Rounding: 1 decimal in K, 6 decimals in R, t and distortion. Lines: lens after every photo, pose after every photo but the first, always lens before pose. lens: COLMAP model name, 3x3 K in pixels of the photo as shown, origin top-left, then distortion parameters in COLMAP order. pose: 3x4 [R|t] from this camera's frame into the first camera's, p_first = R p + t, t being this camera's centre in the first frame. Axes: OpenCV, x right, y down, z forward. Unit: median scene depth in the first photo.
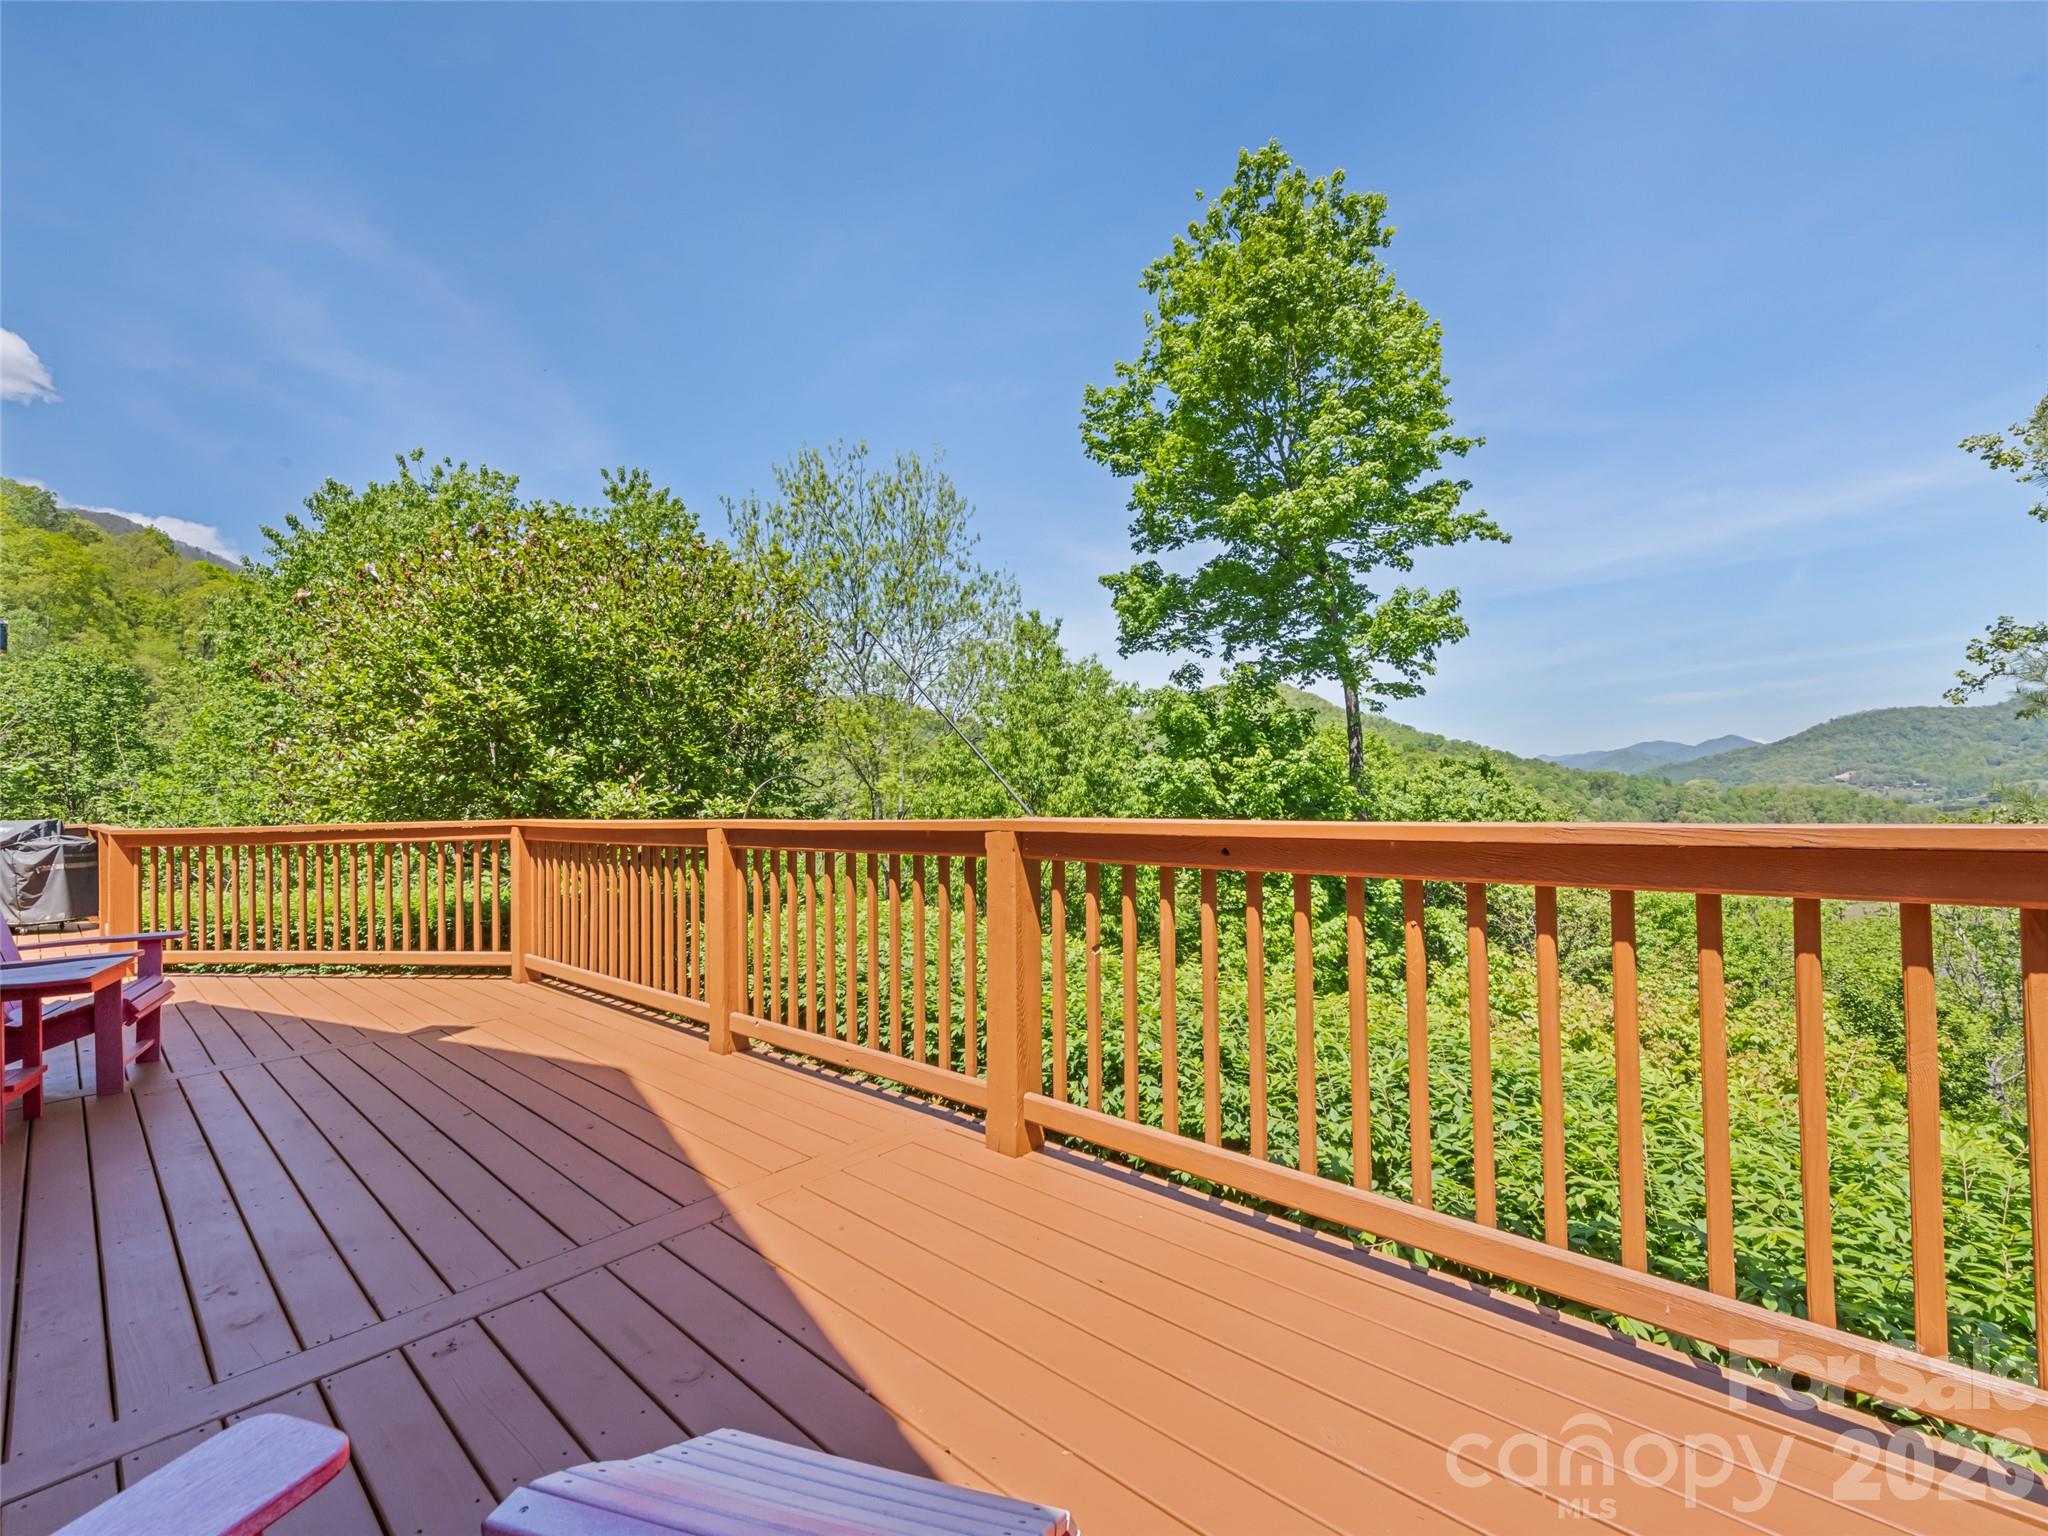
lens RADIAL K [[929.4, 0, 1029.1], [0, 929.4, 778.1], [0, 0, 1]] dist [0.021294, -0.005521]
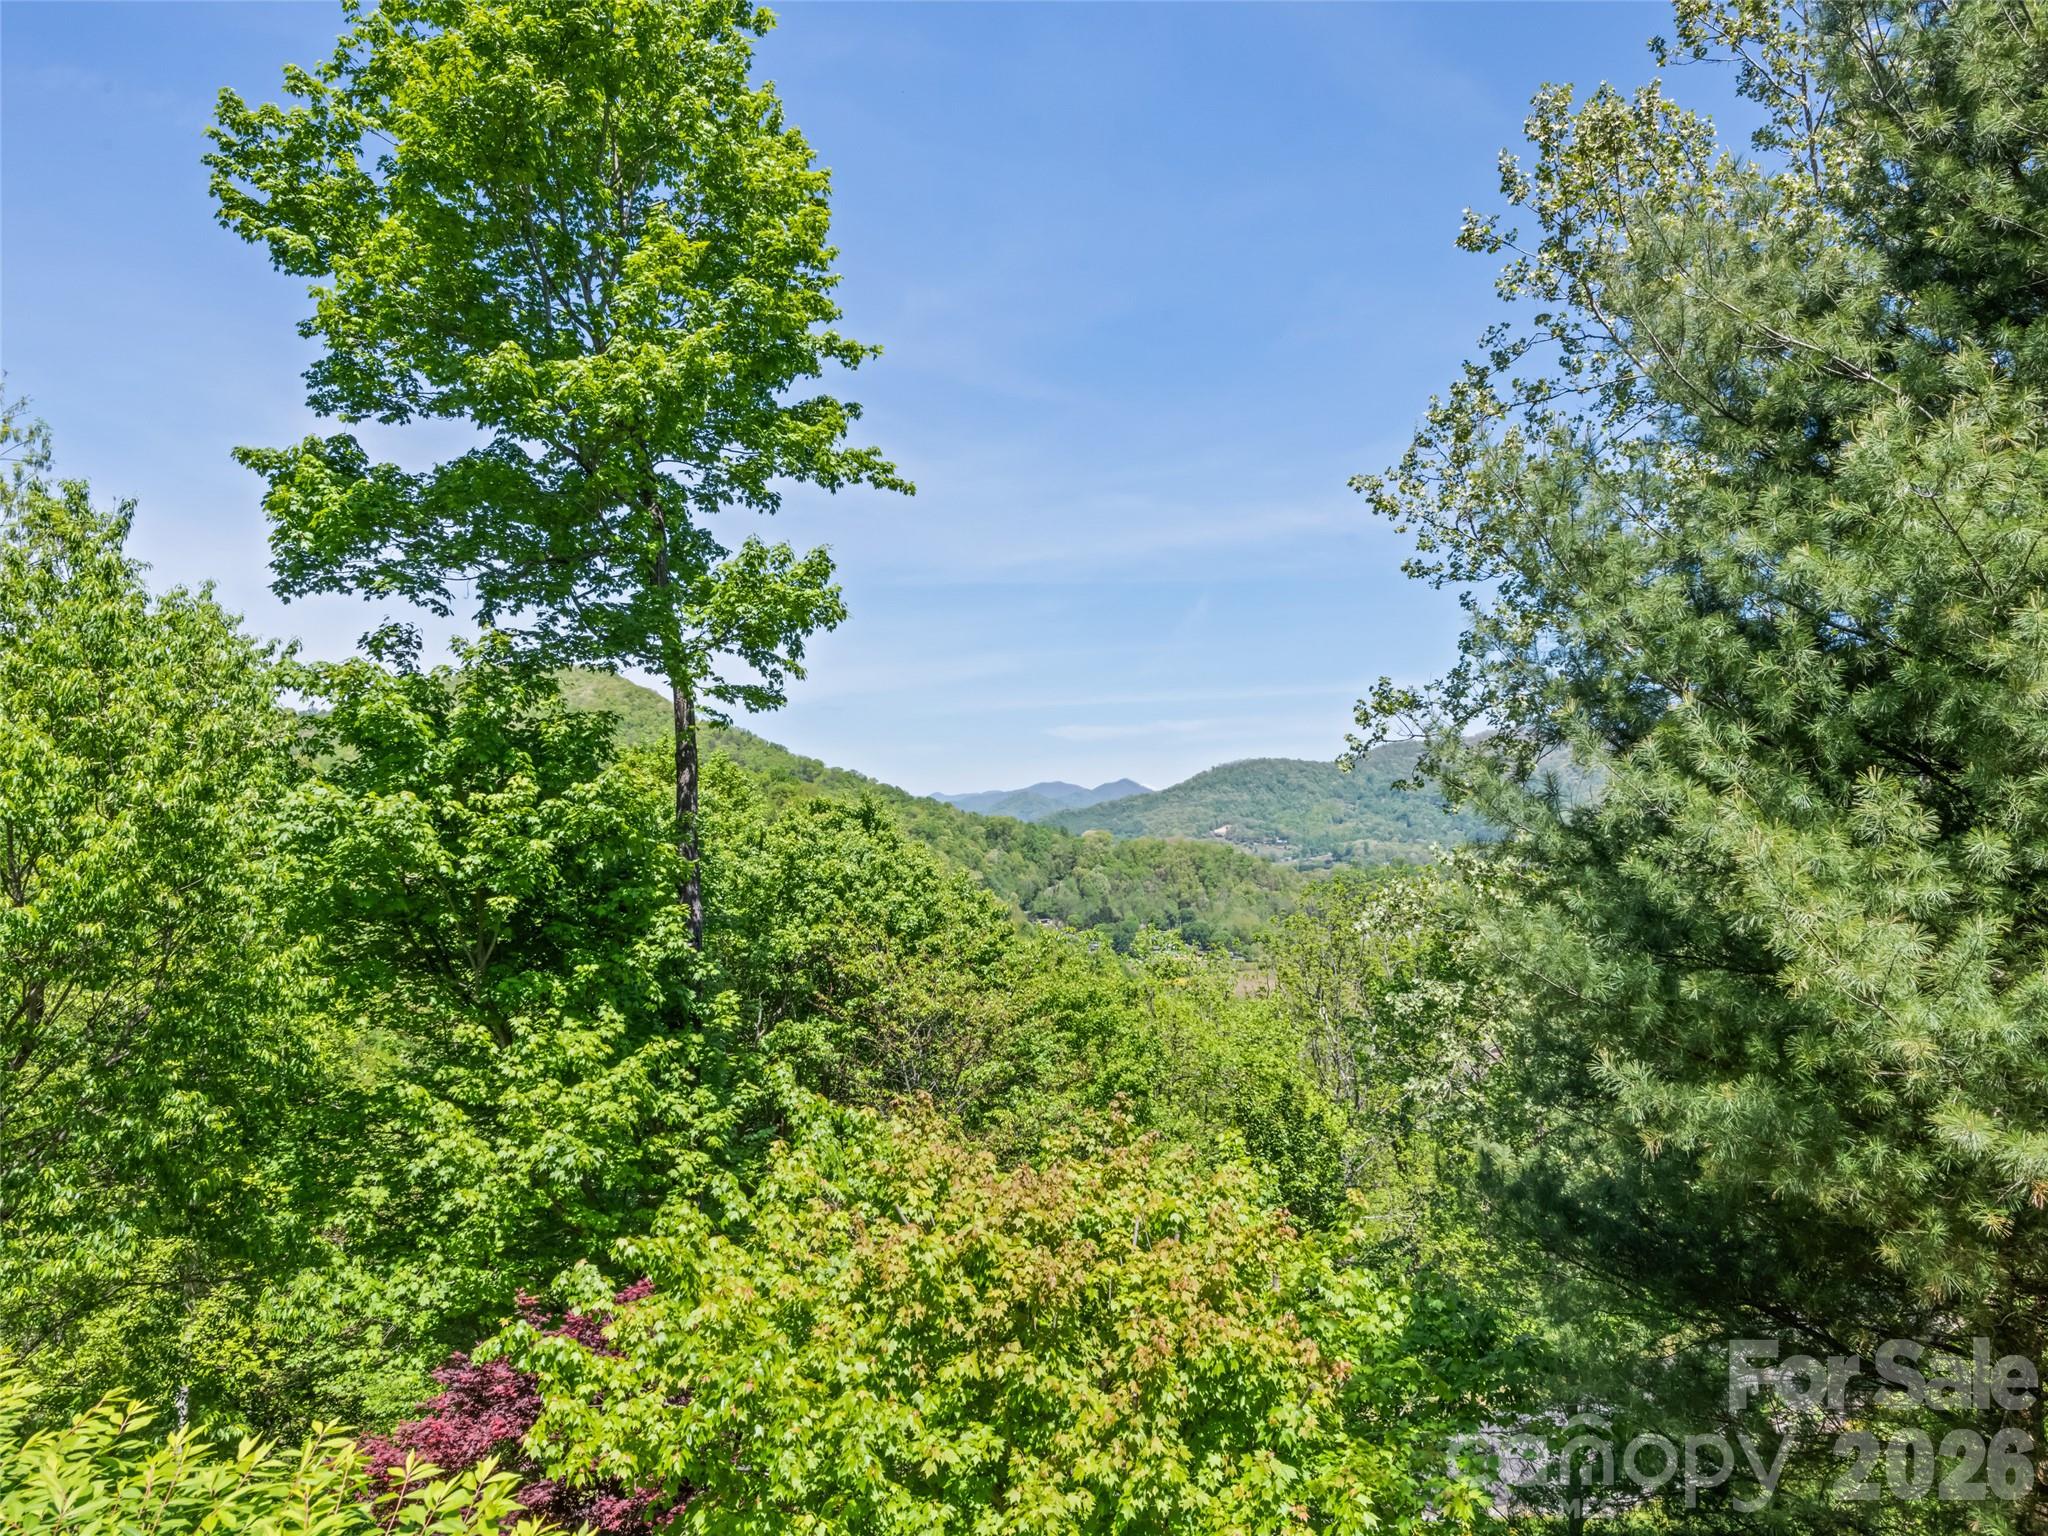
lens RADIAL K [[1270.2, 0, 1030.5], [0, 1270.2, 766.5], [0, 0, 1]] dist [-0.001236, 0.002982]
pose [[0.837339, 0.050783, 0.544321, 0.074147], [-0.034273, 0.998594, -0.040443, -0.016707], [-0.545609, 0.015209, 0.837902, 0.140529]]
